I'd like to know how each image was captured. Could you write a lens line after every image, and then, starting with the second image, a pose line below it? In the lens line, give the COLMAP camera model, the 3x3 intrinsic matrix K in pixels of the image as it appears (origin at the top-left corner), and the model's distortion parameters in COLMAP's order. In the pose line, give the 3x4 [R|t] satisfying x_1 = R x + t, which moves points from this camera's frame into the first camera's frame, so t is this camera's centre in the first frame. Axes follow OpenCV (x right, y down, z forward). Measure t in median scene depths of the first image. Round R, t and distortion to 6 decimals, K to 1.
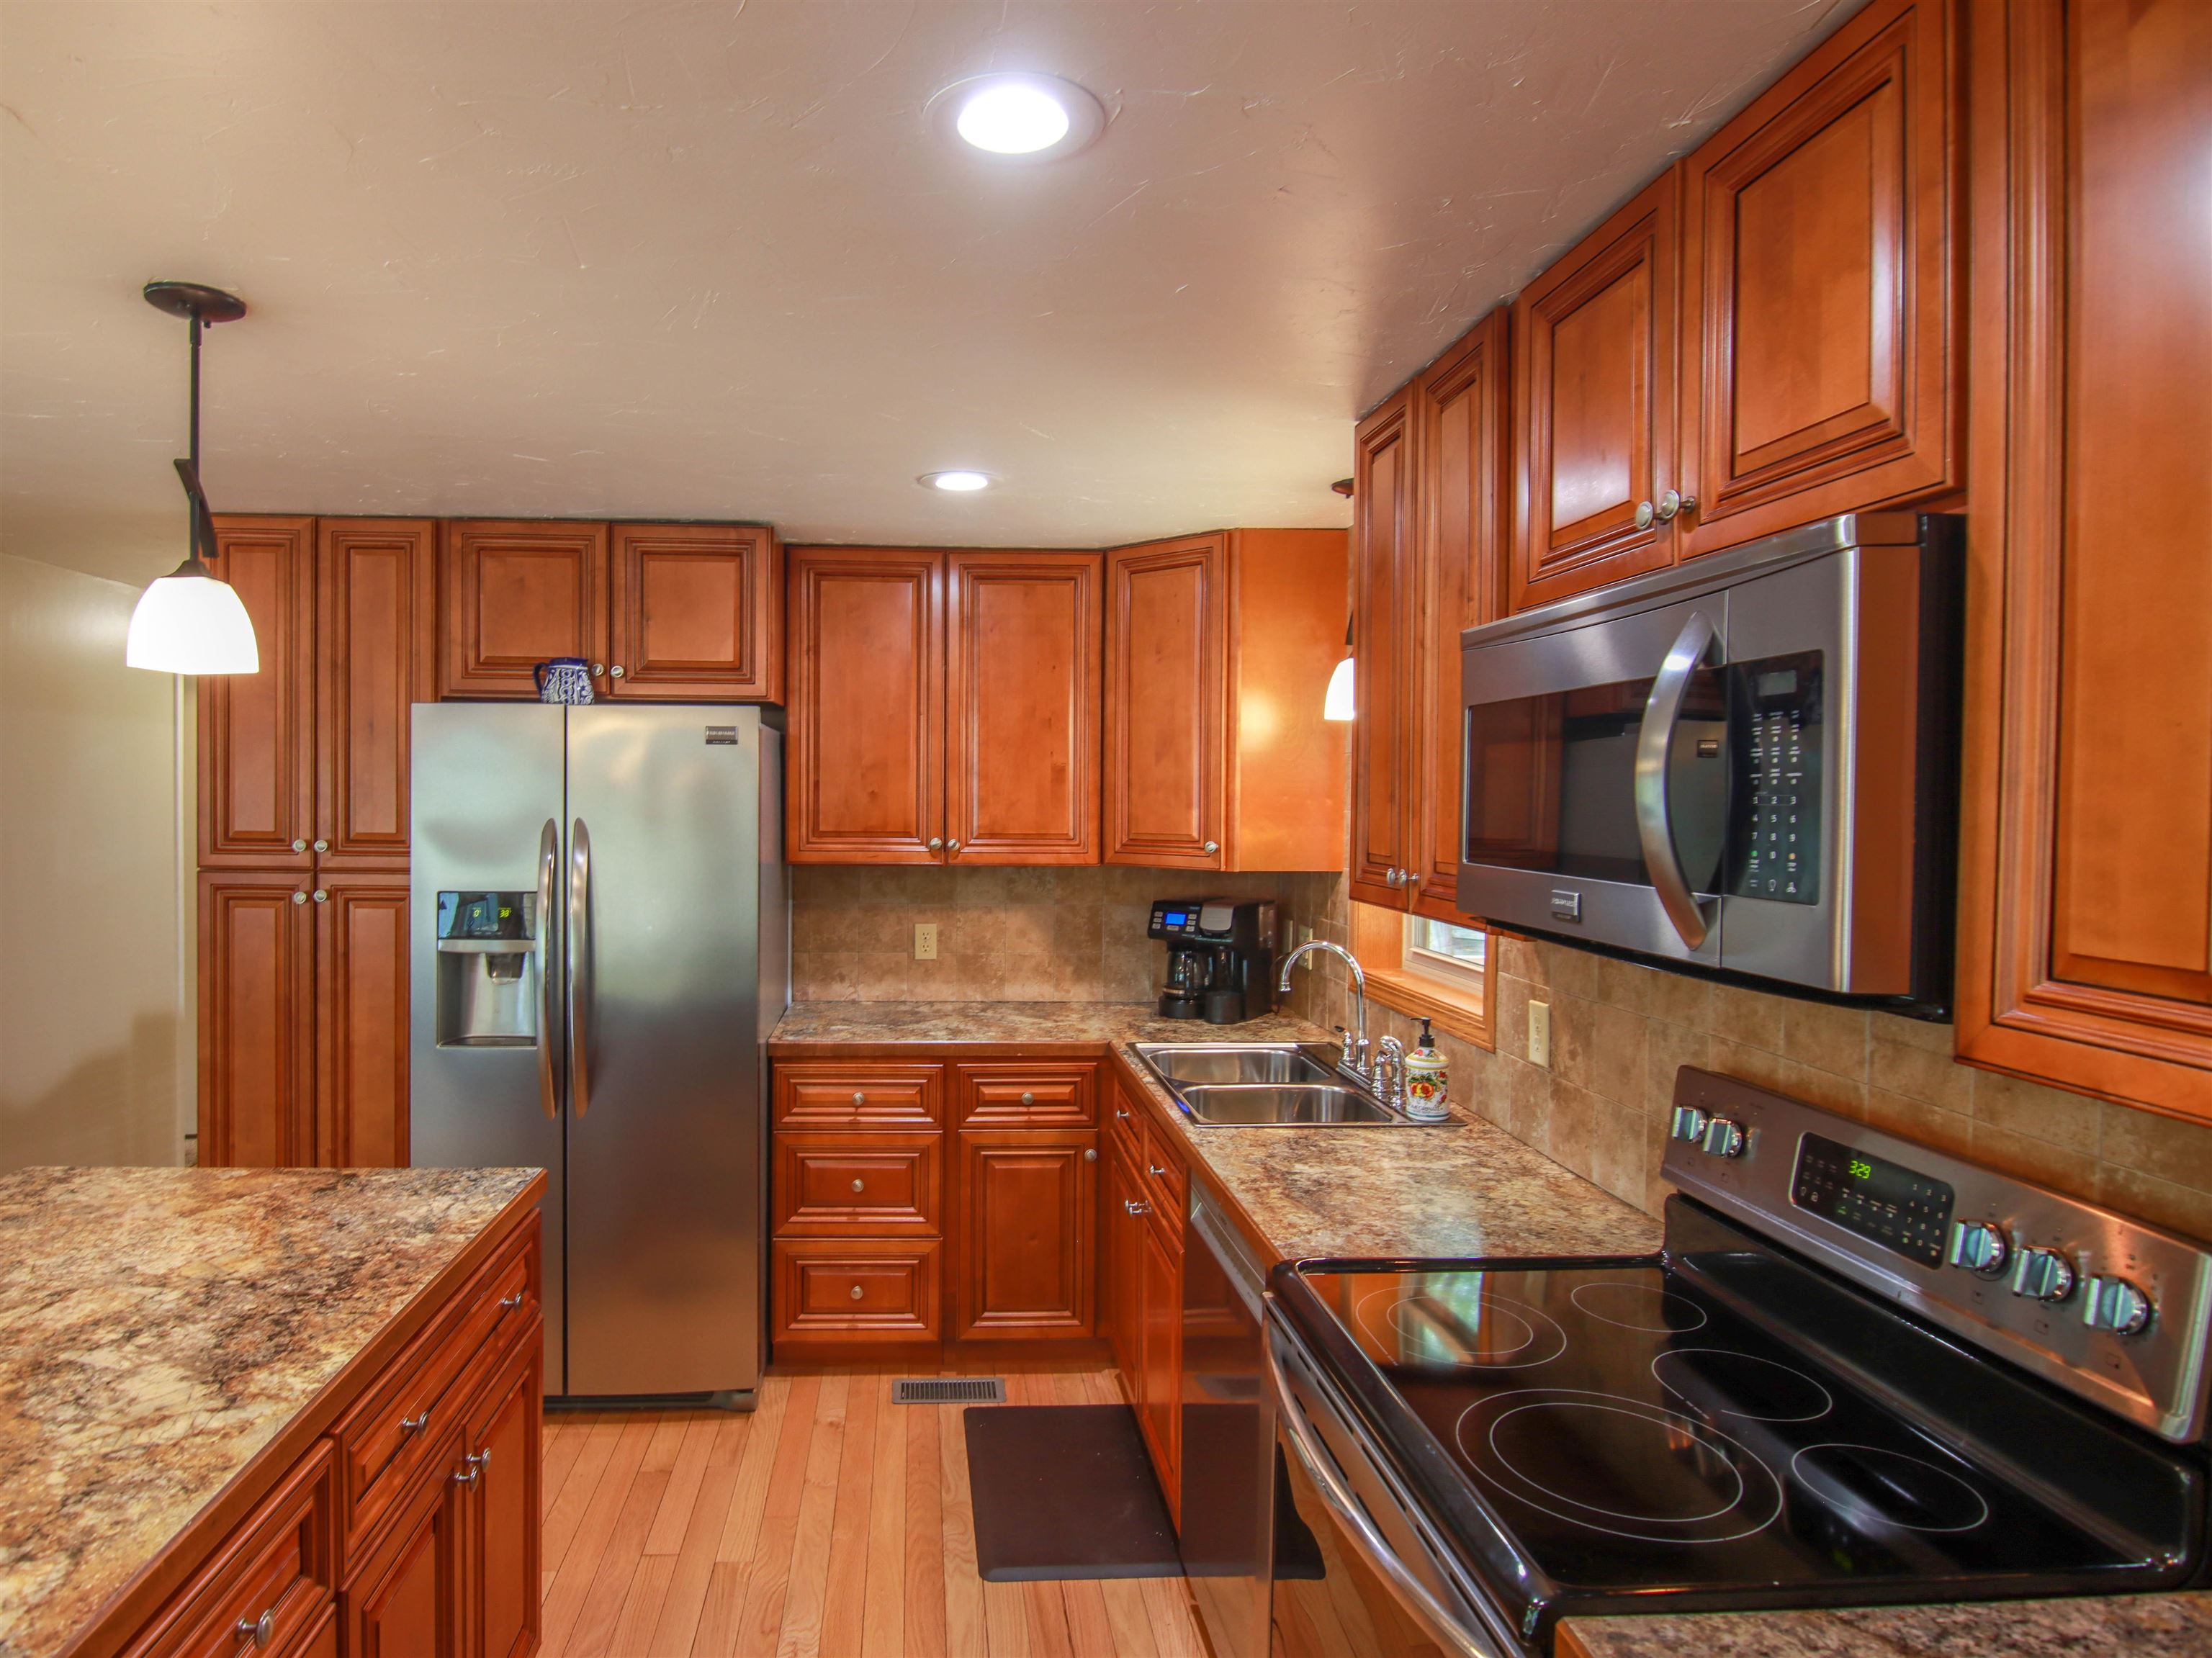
lens RADIAL K [[1270.6, 0, 987.3], [0, 1270.6, 819.0], [0, 0, 1]] dist [0.004069, -0.021168]
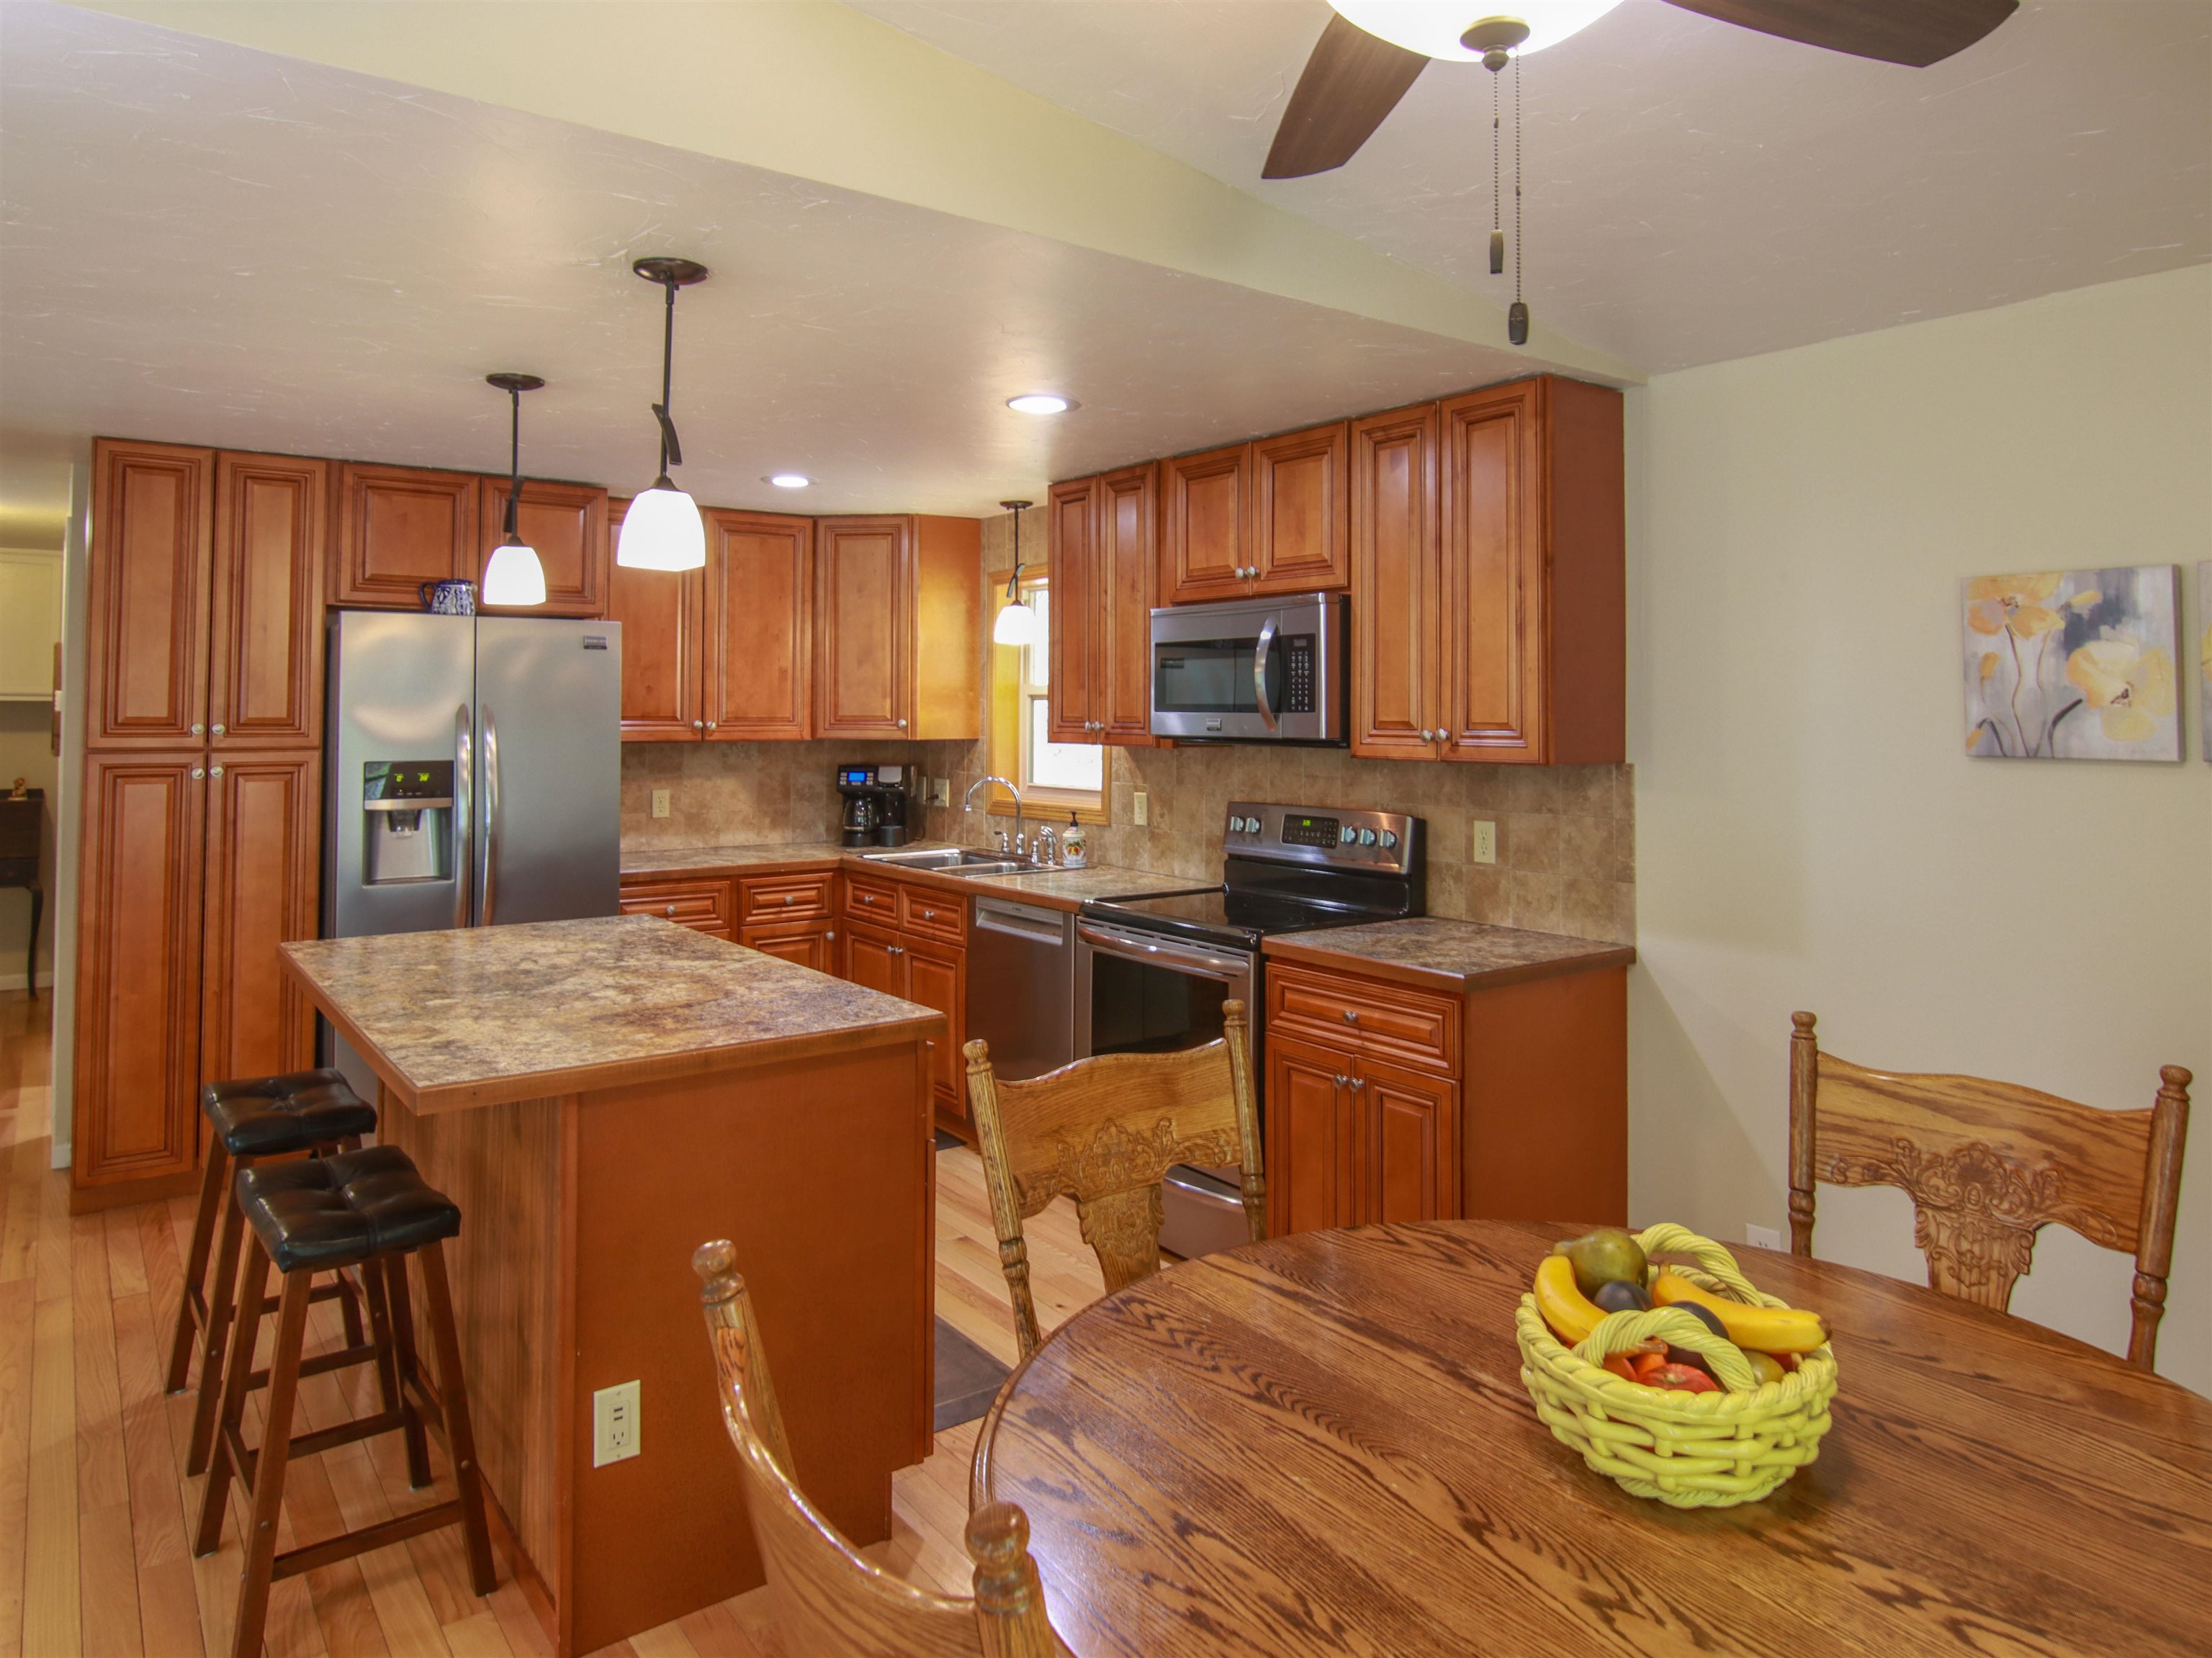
lens RADIAL K [[1412.1, 0, 1118.2], [0, 1412.1, 668.7], [0, 0, 1]] dist [-0.002246, -0.002282]
pose [[0.826570, 0.011982, 0.562706, -0.569484], [0.014309, 0.999003, -0.042290, 0.032550], [-0.562651, 0.043007, 0.825575, -0.538869]]
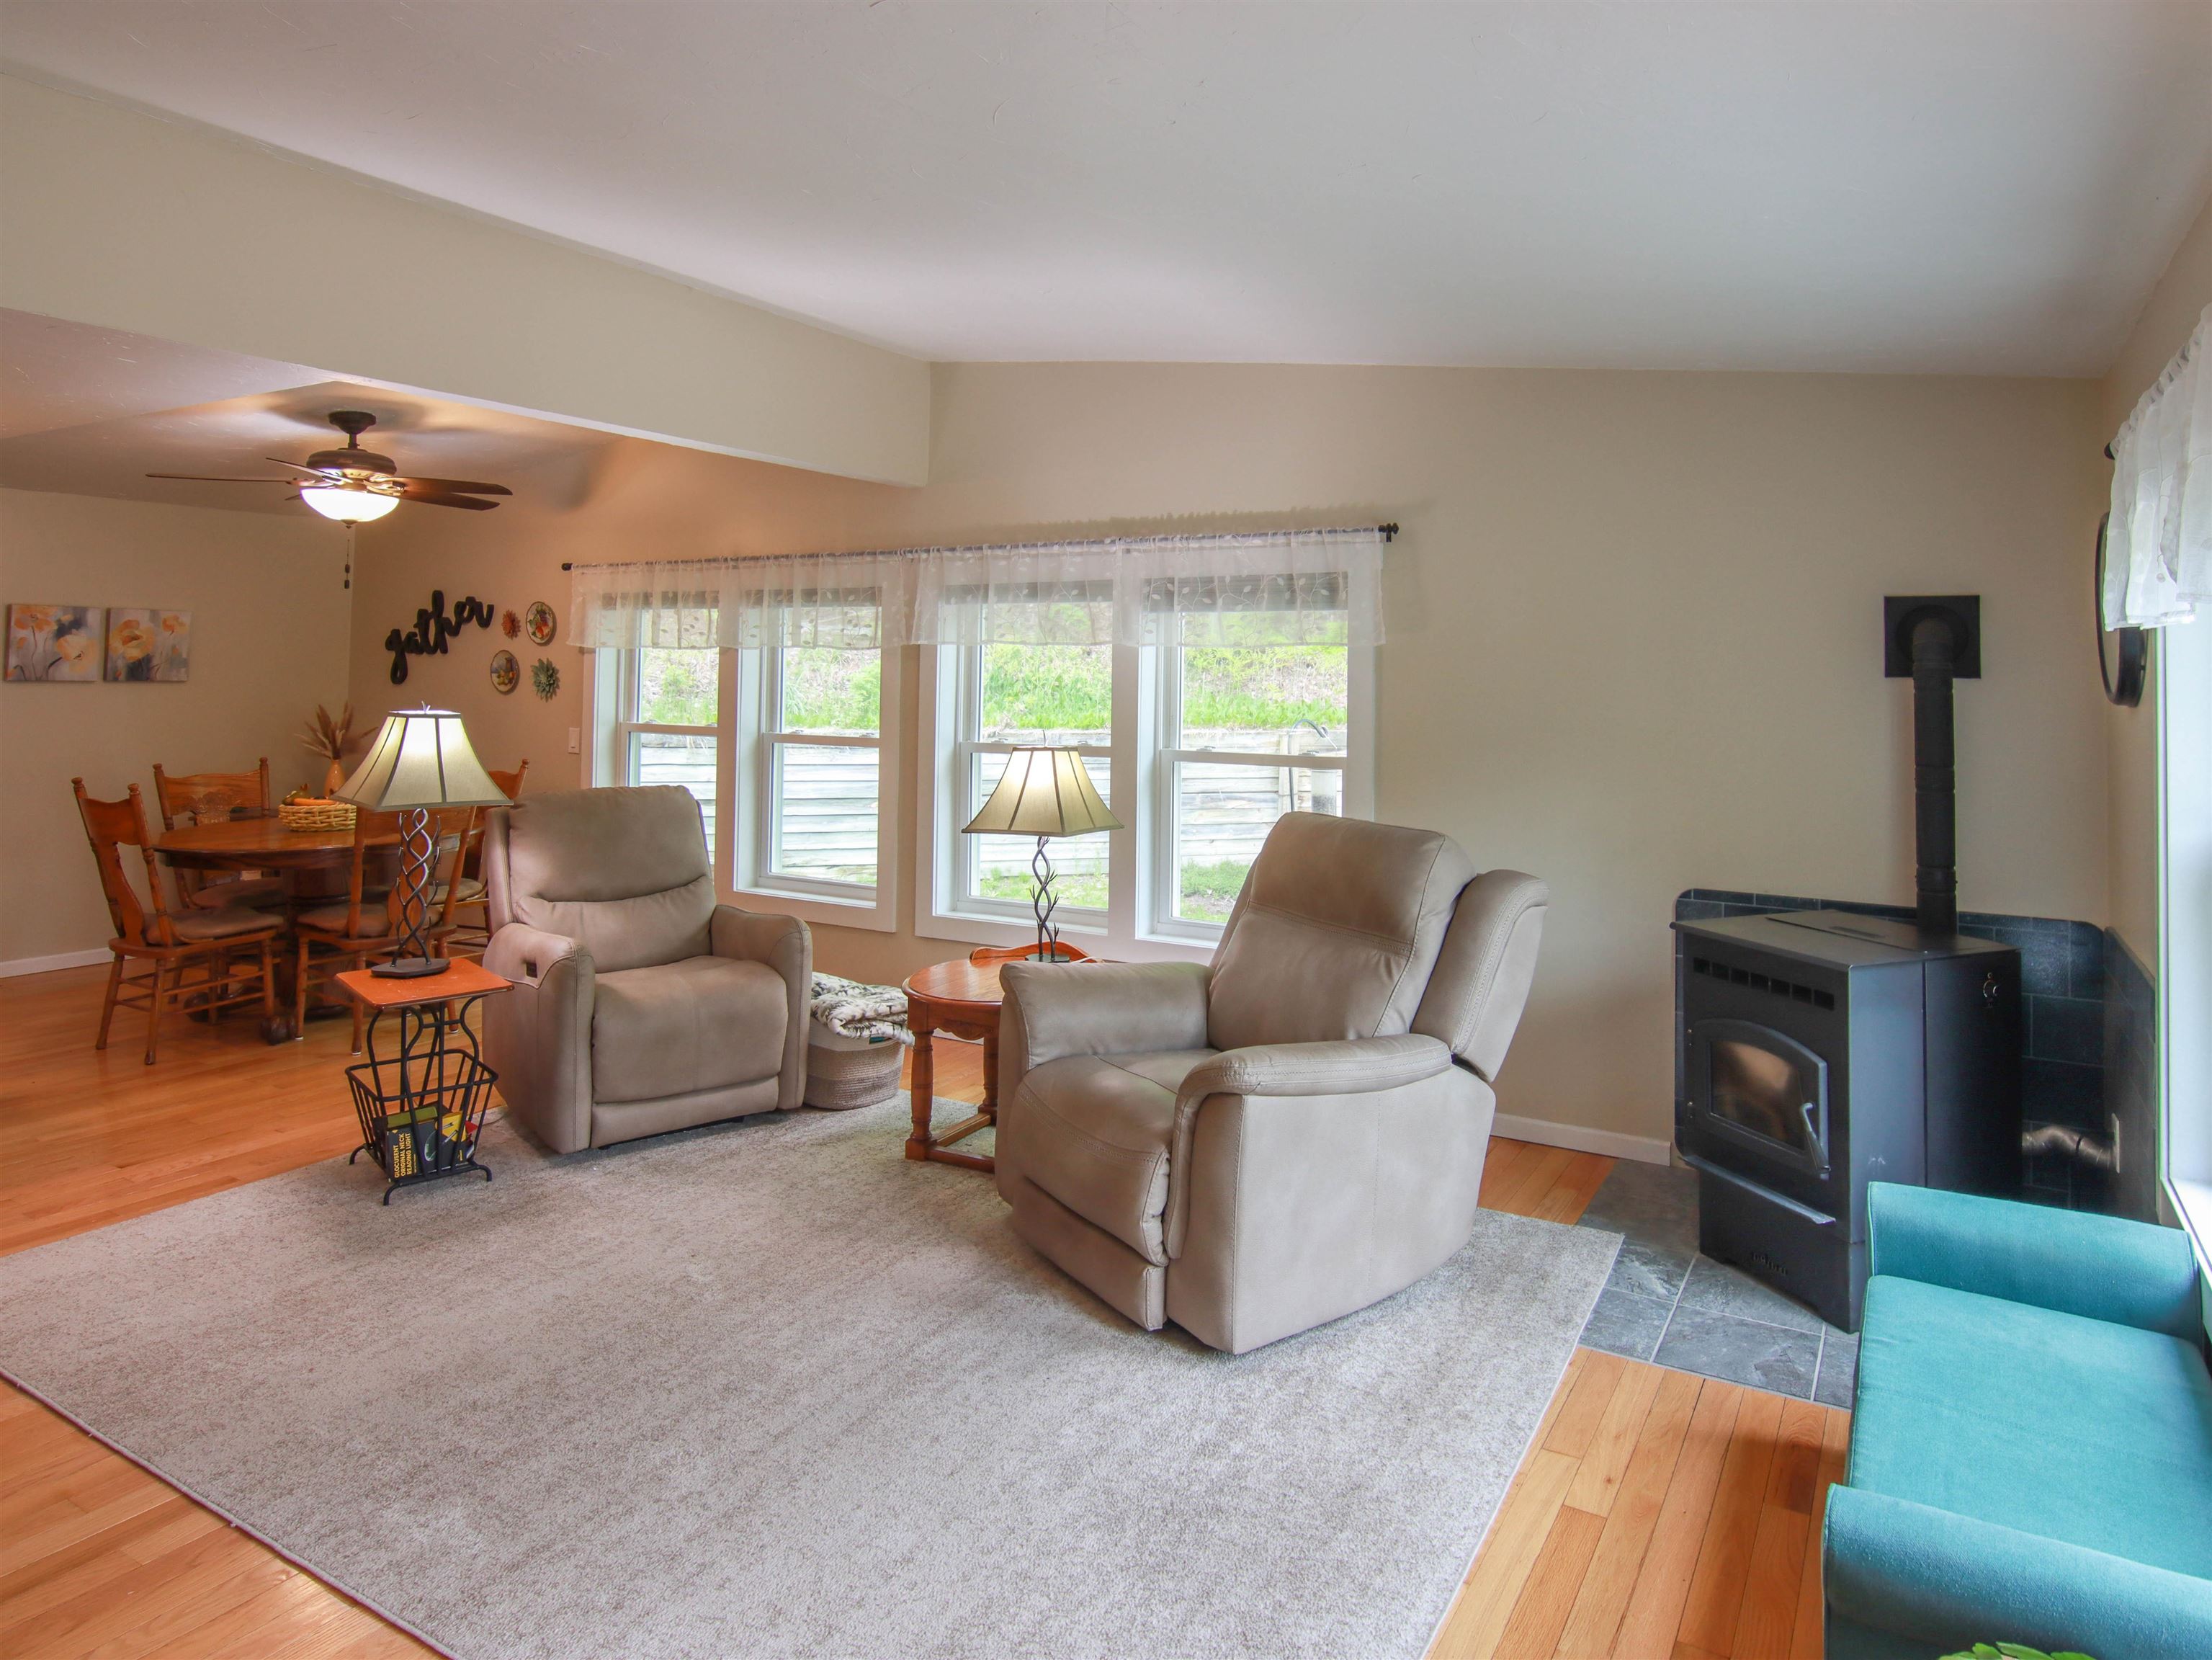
lens RADIAL K [[1347.0, 0, 1194.3], [0, 1347.0, 616.5], [0, 0, 1]] dist [0.001228, -0.015968]
pose [[-0.852737, 0.001825, 0.522338, -2.082773], [-0.010586, 0.999728, -0.020776, -0.012538], [-0.522234, -0.023246, -0.852485, 0.620236]]
